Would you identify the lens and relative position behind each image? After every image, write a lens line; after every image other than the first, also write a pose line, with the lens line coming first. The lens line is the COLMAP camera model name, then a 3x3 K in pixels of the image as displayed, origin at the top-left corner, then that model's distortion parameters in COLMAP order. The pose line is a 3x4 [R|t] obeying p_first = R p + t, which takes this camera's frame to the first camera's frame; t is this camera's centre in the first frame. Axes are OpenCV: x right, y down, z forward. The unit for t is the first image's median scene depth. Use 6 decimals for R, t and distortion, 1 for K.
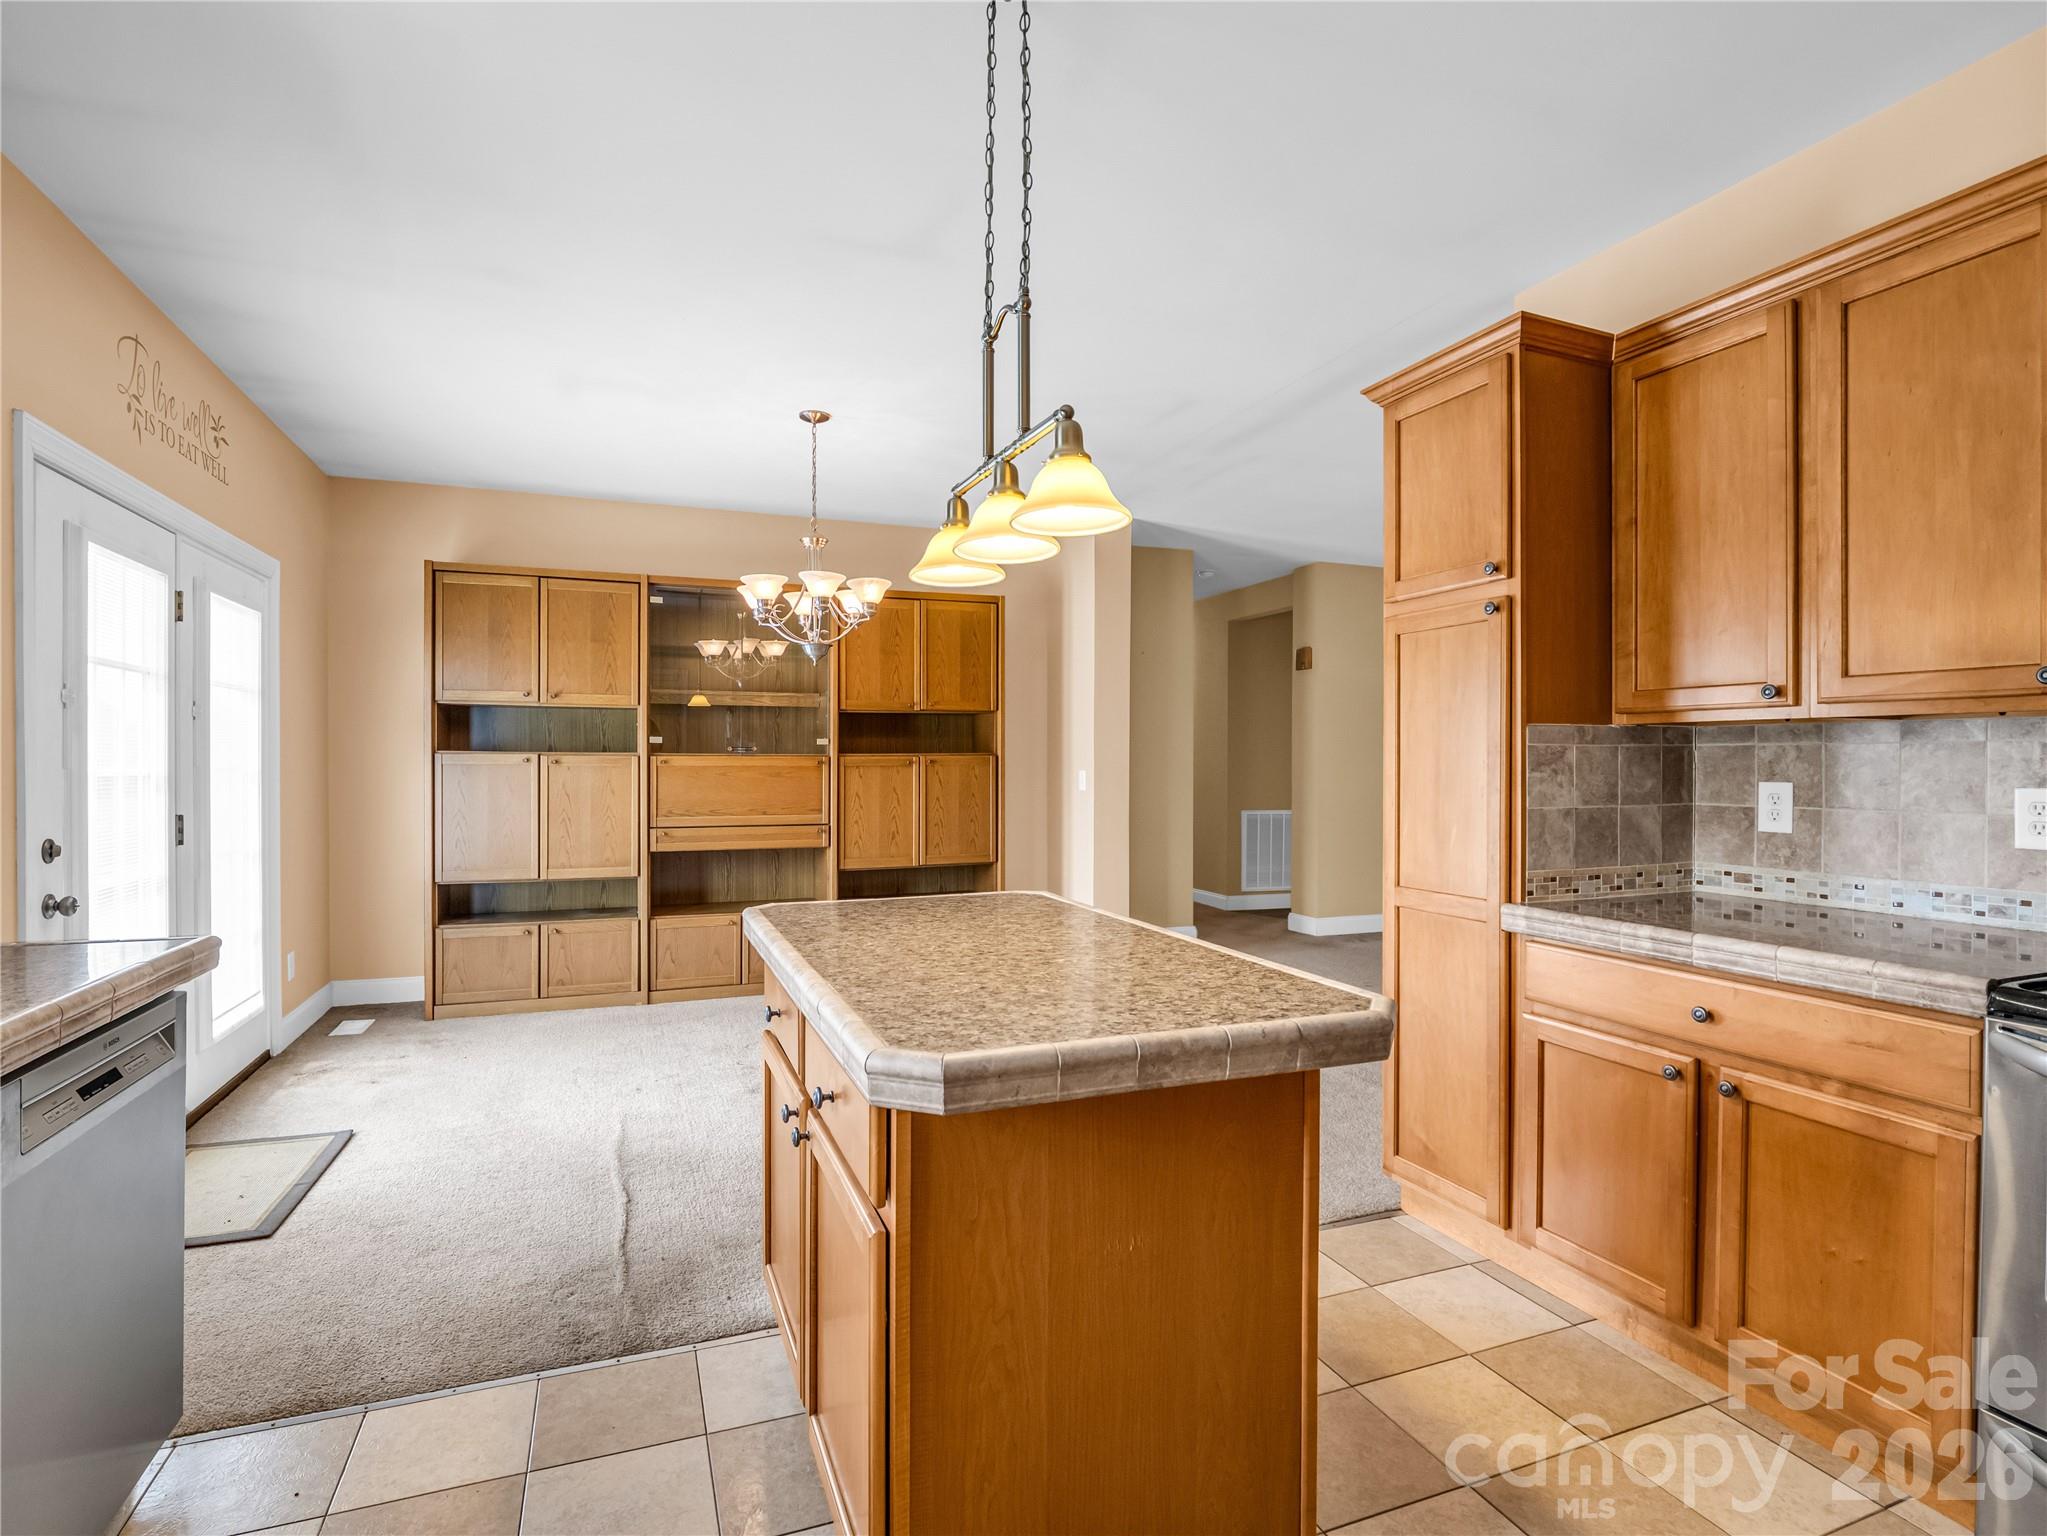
lens RADIAL K [[1029.2, 0, 1021.0], [0, 1029.2, 766.1], [0, 0, 1]] dist [-0.003479, -0.000241]
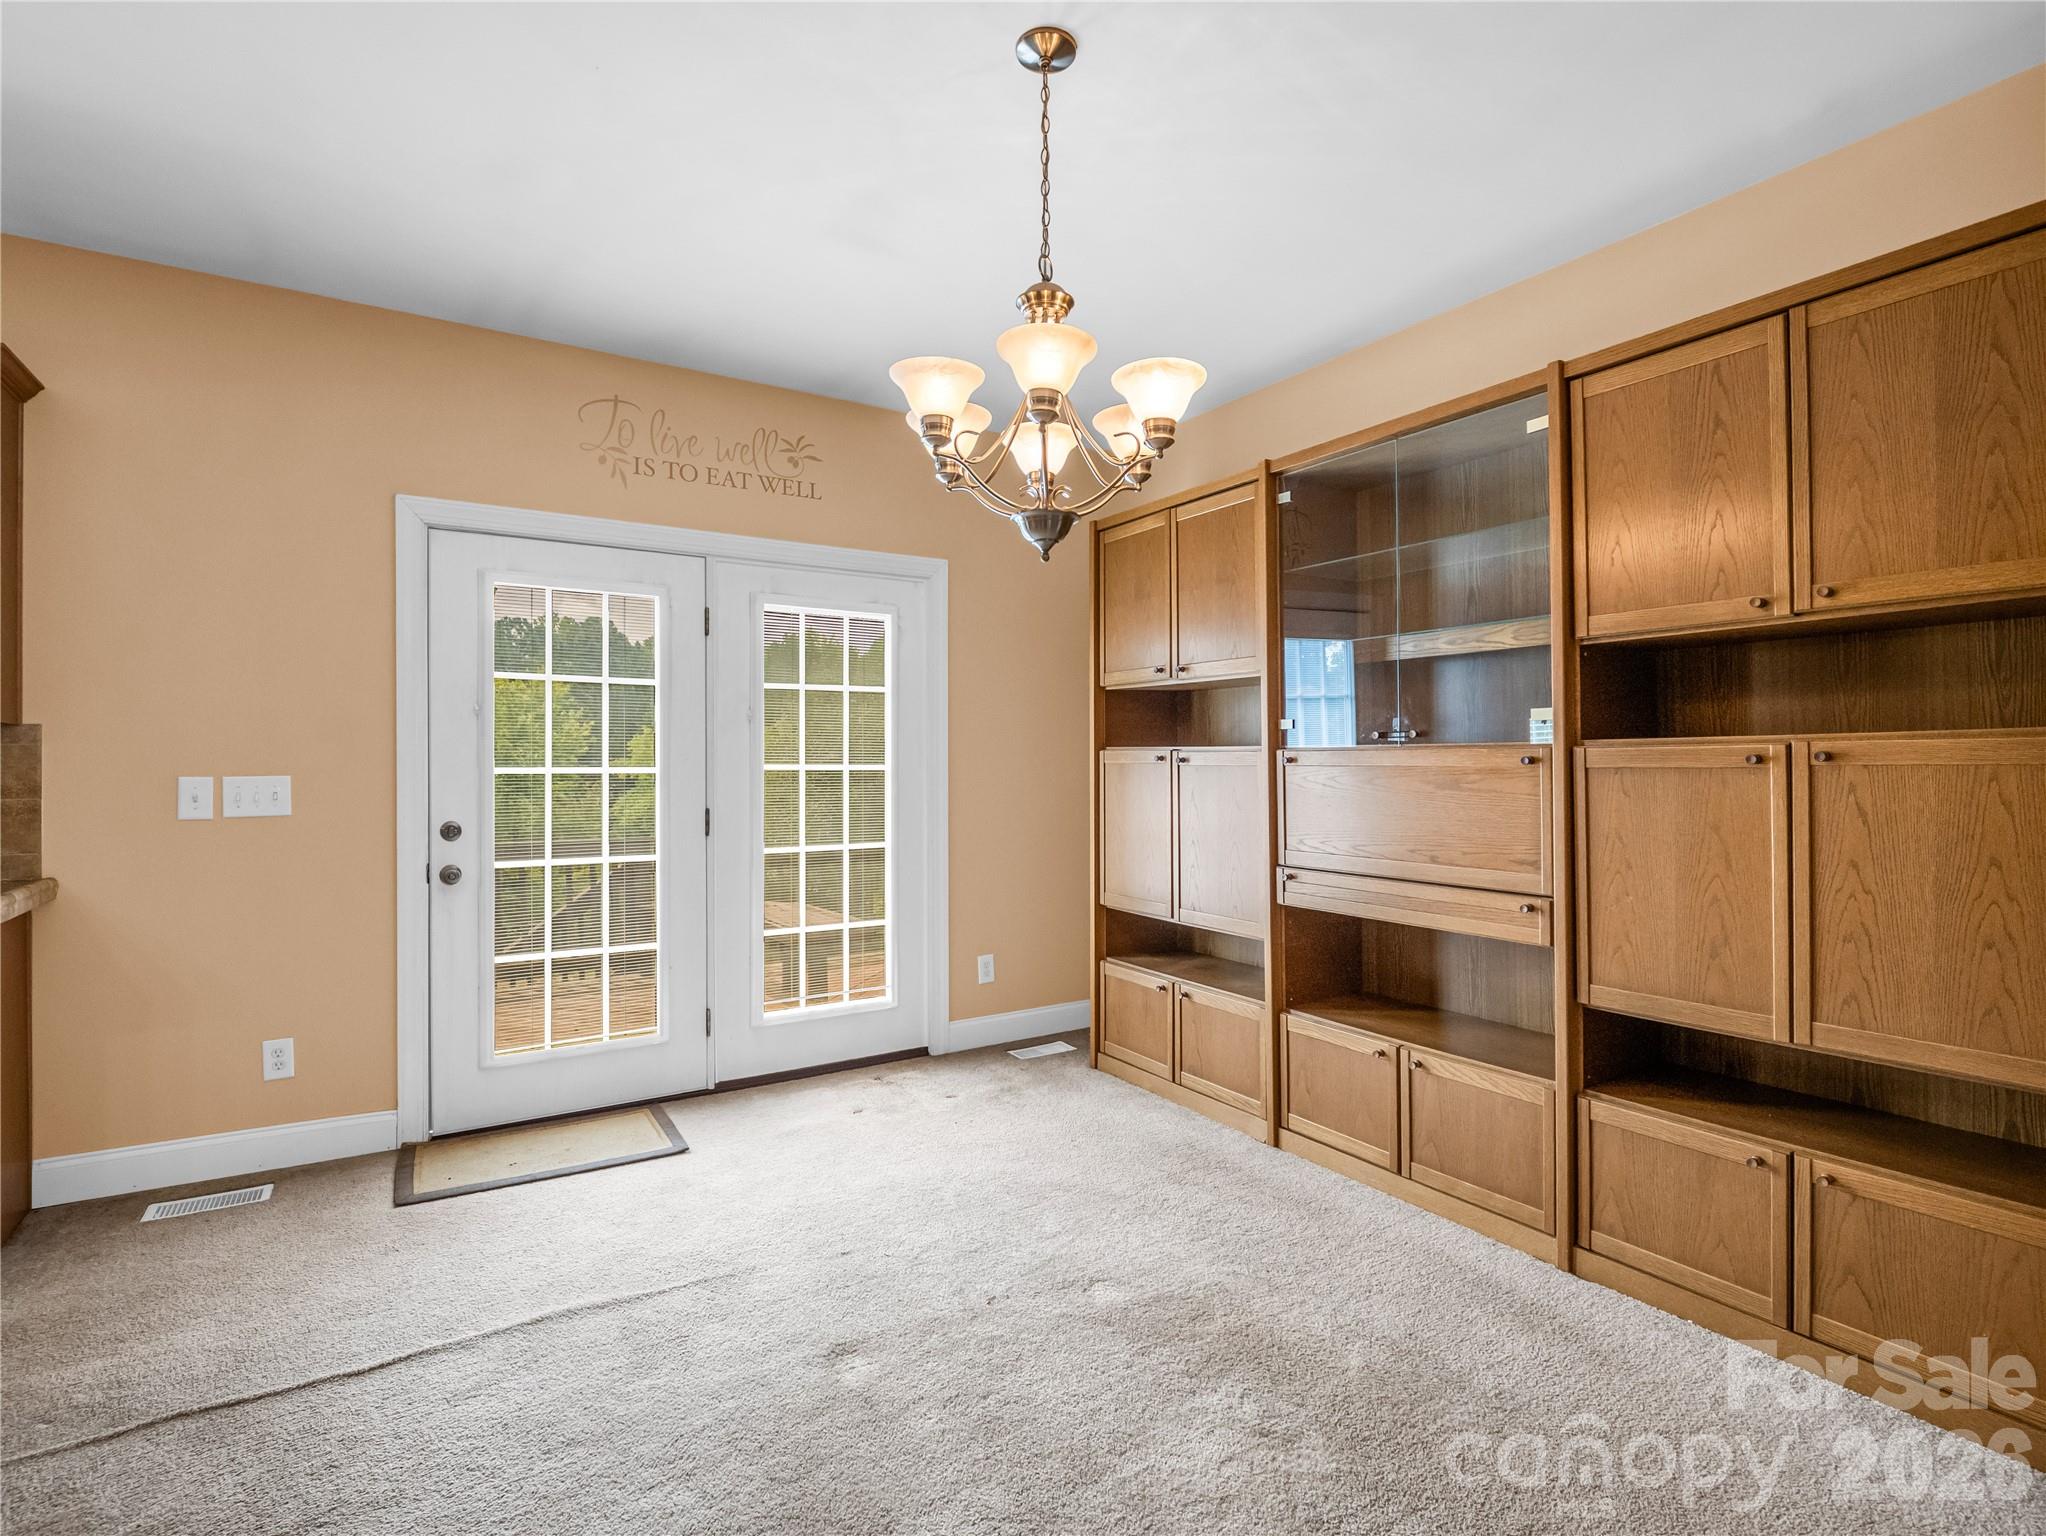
lens RADIAL K [[1028.7, 0, 1028.5], [0, 1028.7, 764.3], [0, 0, 1]] dist [-0.003479, -0.000241]
pose [[0.192662, 0.000029, -0.981265, 0.222355], [-0.002680, 0.999996, -0.000497, -0.000622], [0.981262, 0.002725, 0.192661, 0.728747]]
